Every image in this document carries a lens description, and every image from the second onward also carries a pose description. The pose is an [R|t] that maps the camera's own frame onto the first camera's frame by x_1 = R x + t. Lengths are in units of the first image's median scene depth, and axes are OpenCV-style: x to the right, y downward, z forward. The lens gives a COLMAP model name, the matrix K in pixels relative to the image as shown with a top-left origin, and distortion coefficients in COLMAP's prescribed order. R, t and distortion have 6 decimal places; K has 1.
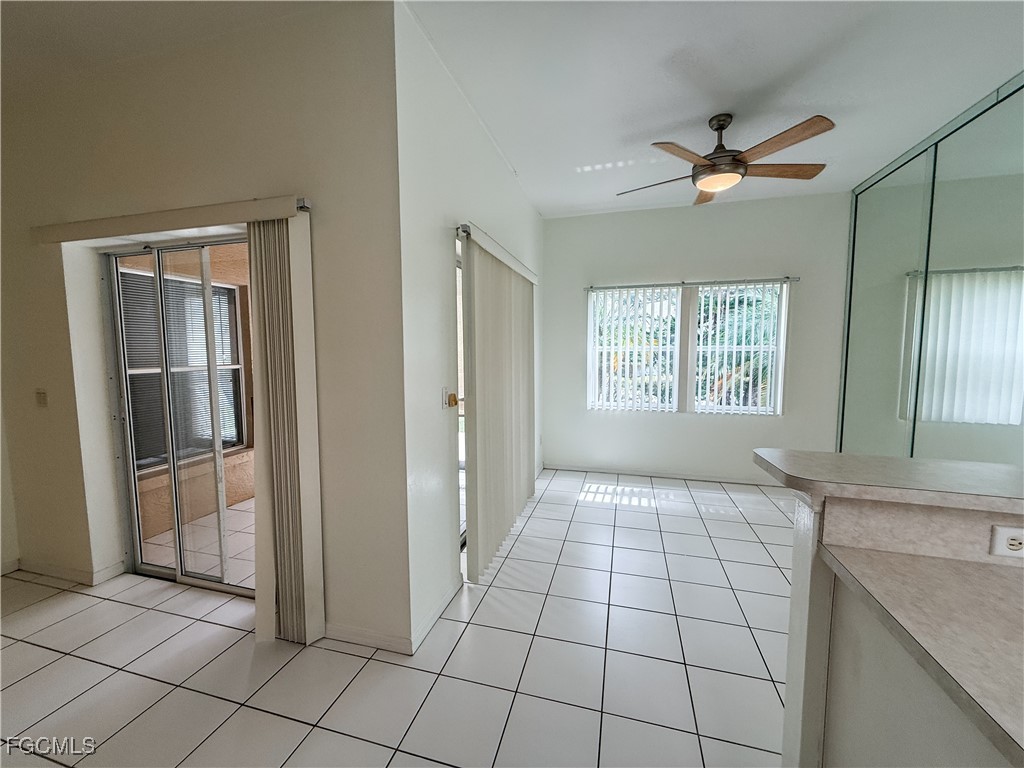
lens RADIAL K [[416.2, 0, 511.5], [0, 416.2, 384.4], [0, 0, 1]] dist [-0.000064, -0.000119]
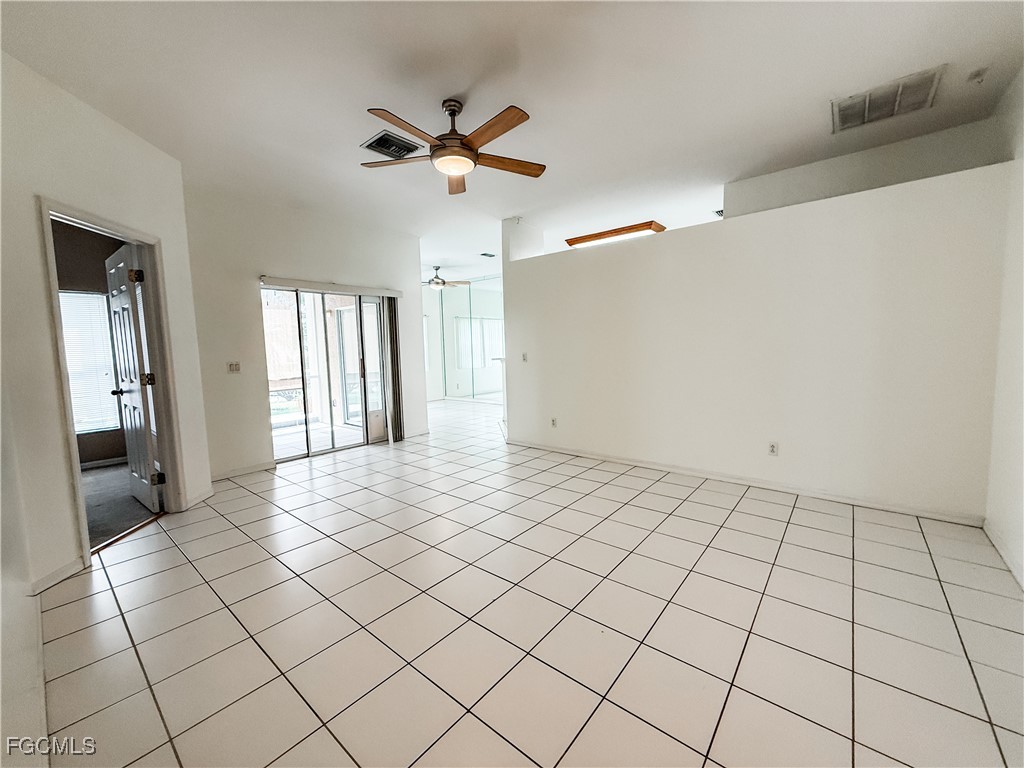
lens RADIAL K [[406.4, 0, 512.0], [0, 406.4, 384.0], [0, 0, 1]] dist [0.000493, -0.000034]
pose [[0.415412, -0.090199, 0.905150, -1.410427], [0.101561, 0.993449, 0.052388, 0.083192], [-0.903946, 0.070165, 0.421852, -0.487715]]
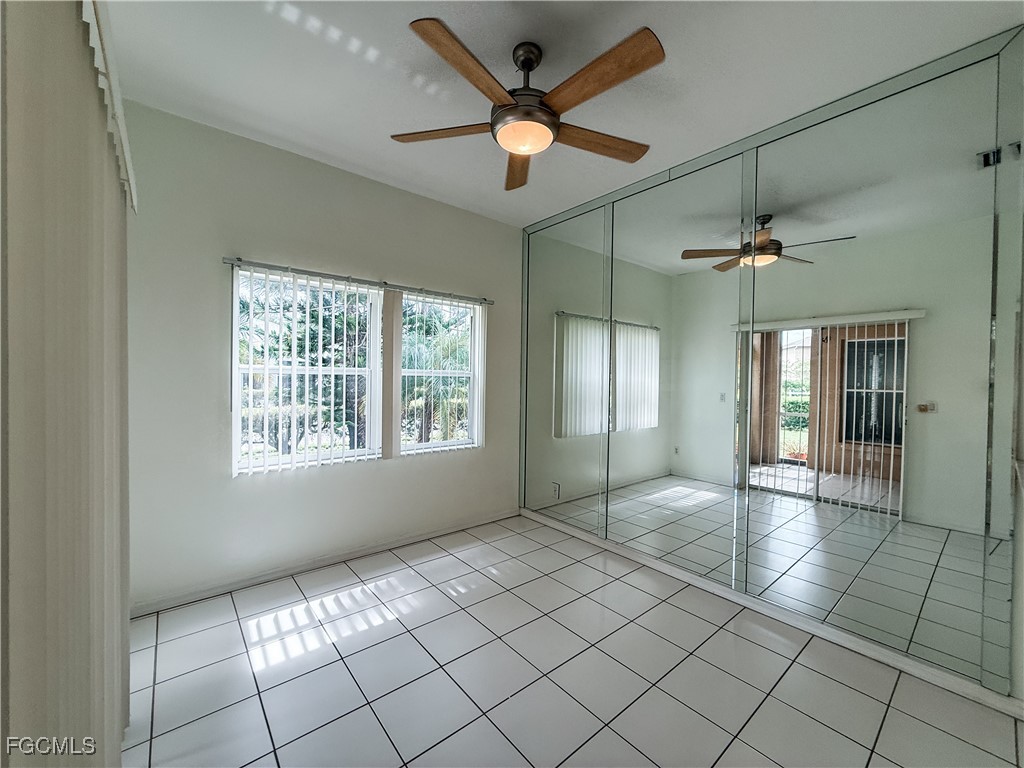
lens RADIAL K [[411.5, 0, 516.8], [0, 411.5, 382.6], [0, 0, 1]] dist [-0.000361, -0.000047]
pose [[0.558060, 0.000435, 0.829800, -0.068742], [0.052027, 0.998014, -0.035513, -0.031589], [-0.828168, 0.062990, 0.556929, 0.444954]]
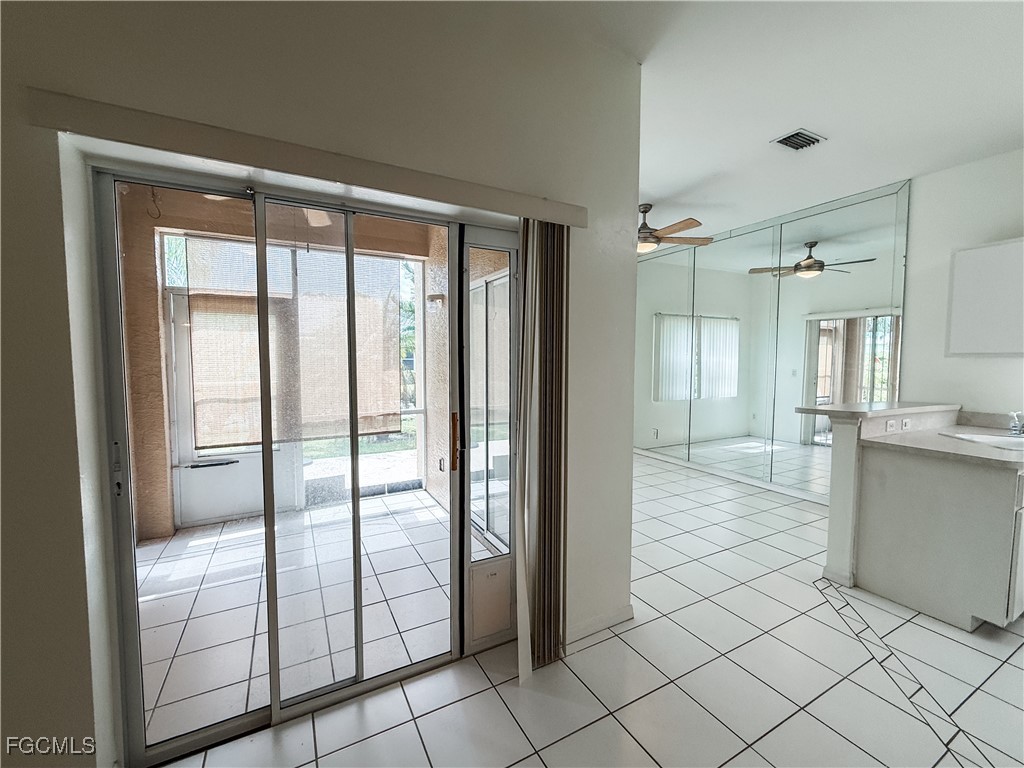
lens RADIAL K [[416.2, 0, 511.5], [0, 416.2, 384.4], [0, 0, 1]] dist [-0.000064, -0.000119]
pose [[0.724496, -0.039706, 0.688134, -0.622540], [0.055275, 0.998471, -0.000583, -0.010968], [-0.687059, 0.038459, 0.725583, 0.180484]]
